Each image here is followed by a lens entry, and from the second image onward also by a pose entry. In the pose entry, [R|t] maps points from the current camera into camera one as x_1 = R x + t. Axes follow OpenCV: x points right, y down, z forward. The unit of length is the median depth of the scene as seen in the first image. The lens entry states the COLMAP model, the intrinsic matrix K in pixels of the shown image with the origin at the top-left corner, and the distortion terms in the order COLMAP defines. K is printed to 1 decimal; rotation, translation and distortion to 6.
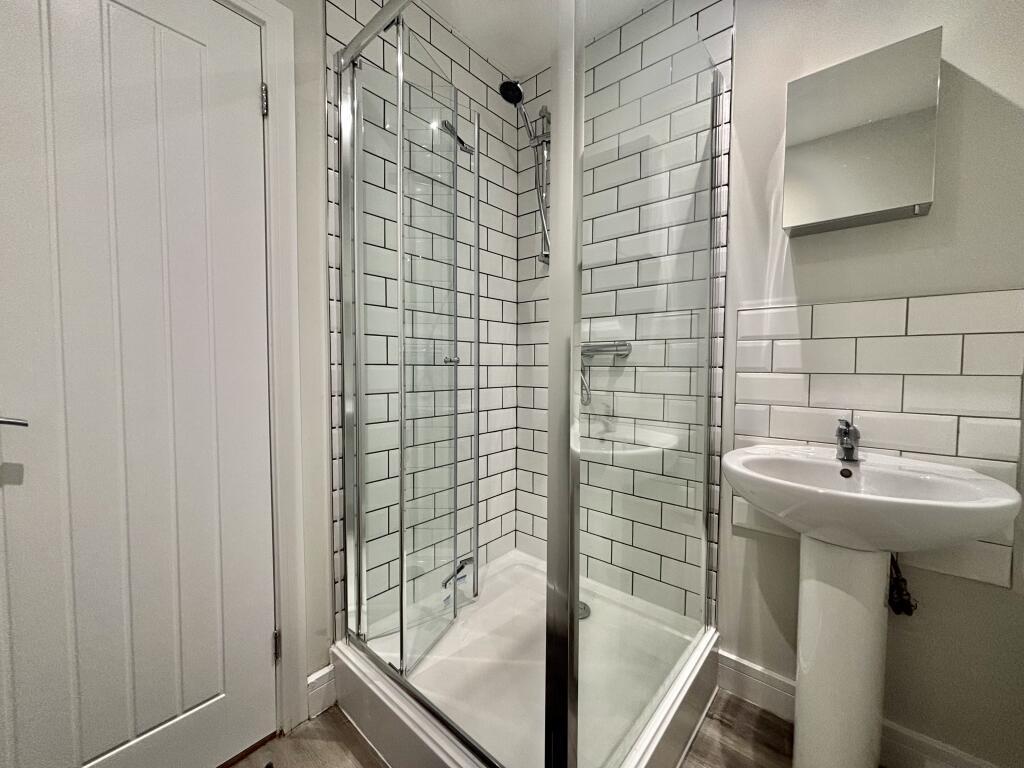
lens RADIAL K [[408.2, 0, 512.0], [0, 408.2, 384.0], [0, 0, 1]] dist [0.000357, 0.000014]
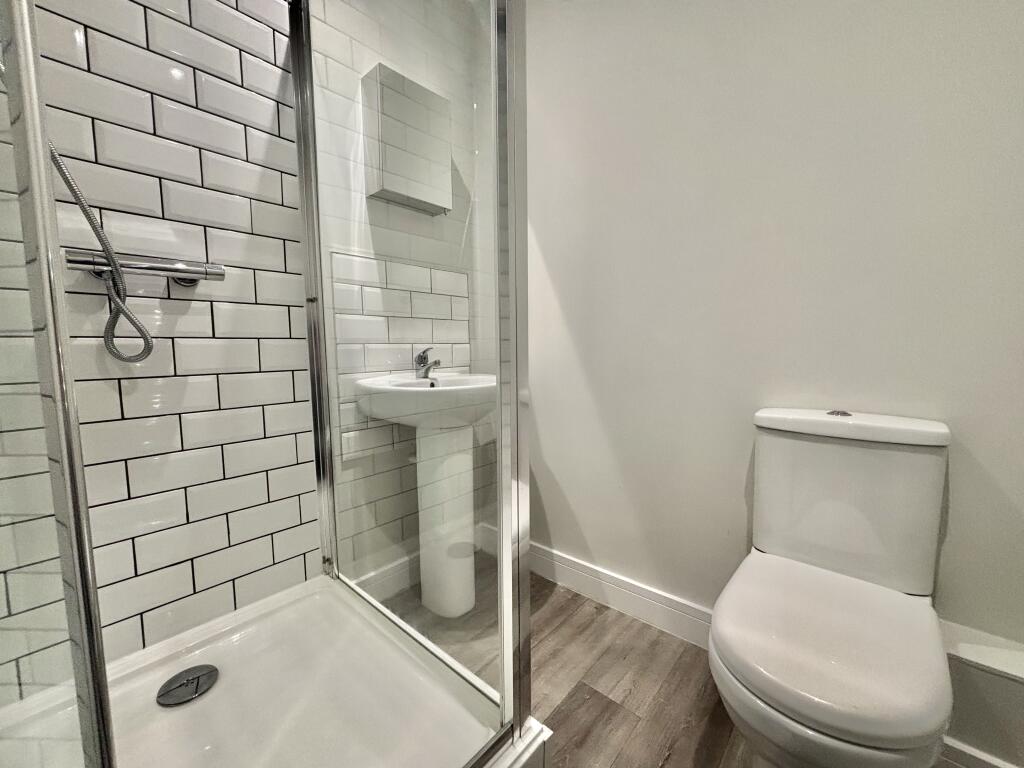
lens RADIAL K [[415.9, 0, 512.0], [0, 415.9, 384.0], [0, 0, 1]] dist [-0.008310, -0.000071]
pose [[0.021399, -0.098481, 0.994909, -0.512532], [0.052814, 0.993859, 0.097242, 0.071874], [-0.998375, 0.050464, 0.026468, 0.564246]]
